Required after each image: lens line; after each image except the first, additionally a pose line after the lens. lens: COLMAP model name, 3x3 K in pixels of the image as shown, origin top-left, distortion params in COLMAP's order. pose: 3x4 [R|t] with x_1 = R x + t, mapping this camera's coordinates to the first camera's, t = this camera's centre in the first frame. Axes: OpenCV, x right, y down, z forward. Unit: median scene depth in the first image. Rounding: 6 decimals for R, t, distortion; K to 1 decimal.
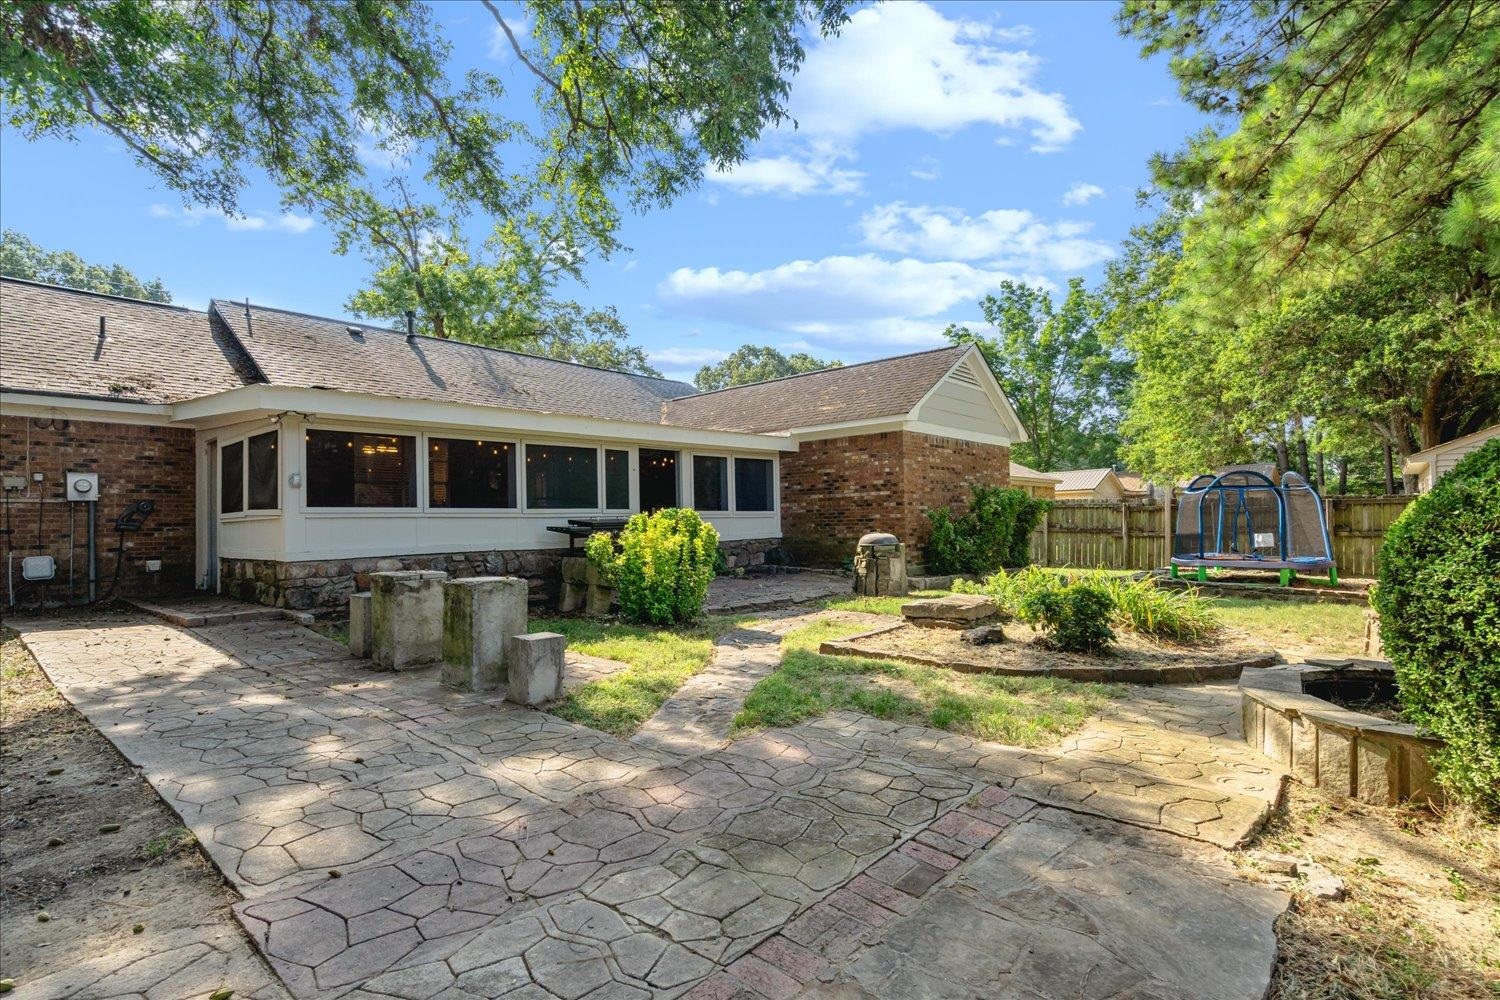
lens RADIAL K [[708.5, 0, 749.0], [0, 708.5, 502.8], [0, 0, 1]] dist [0.001610, 0.000308]
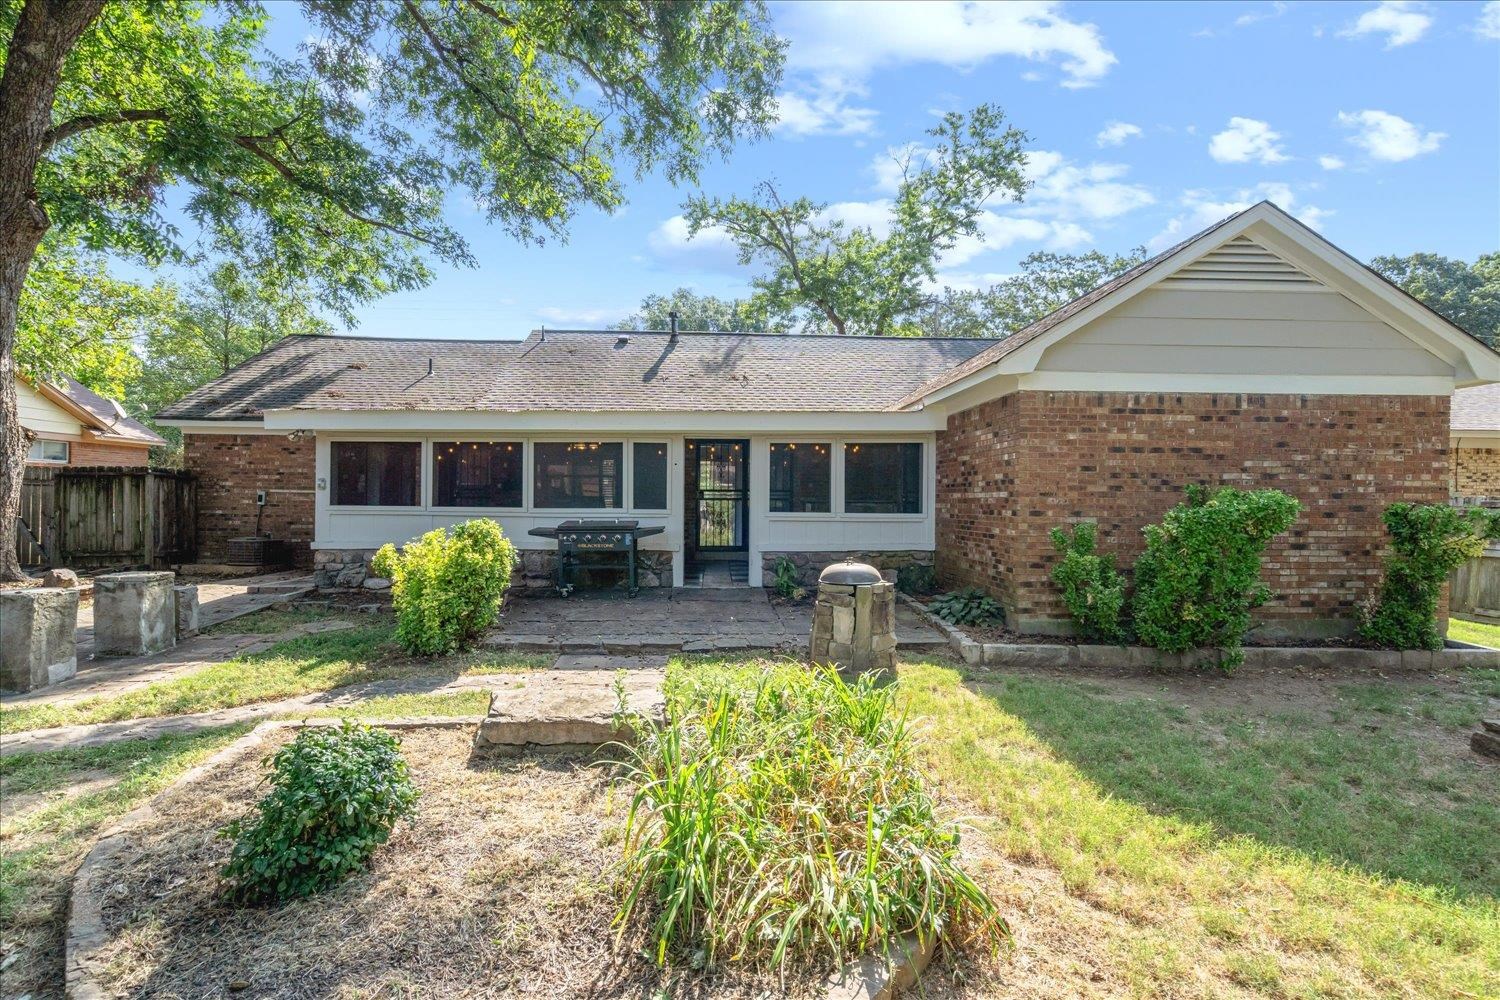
lens RADIAL K [[708.5, 0, 749.0], [0, 708.5, 502.8], [0, 0, 1]] dist [0.001610, 0.000308]
pose [[0.708094, 0.029315, -0.705509, 0.473106], [-0.003317, 0.999265, 0.038192, -0.029530], [0.706110, -0.024703, 0.707671, 0.405750]]
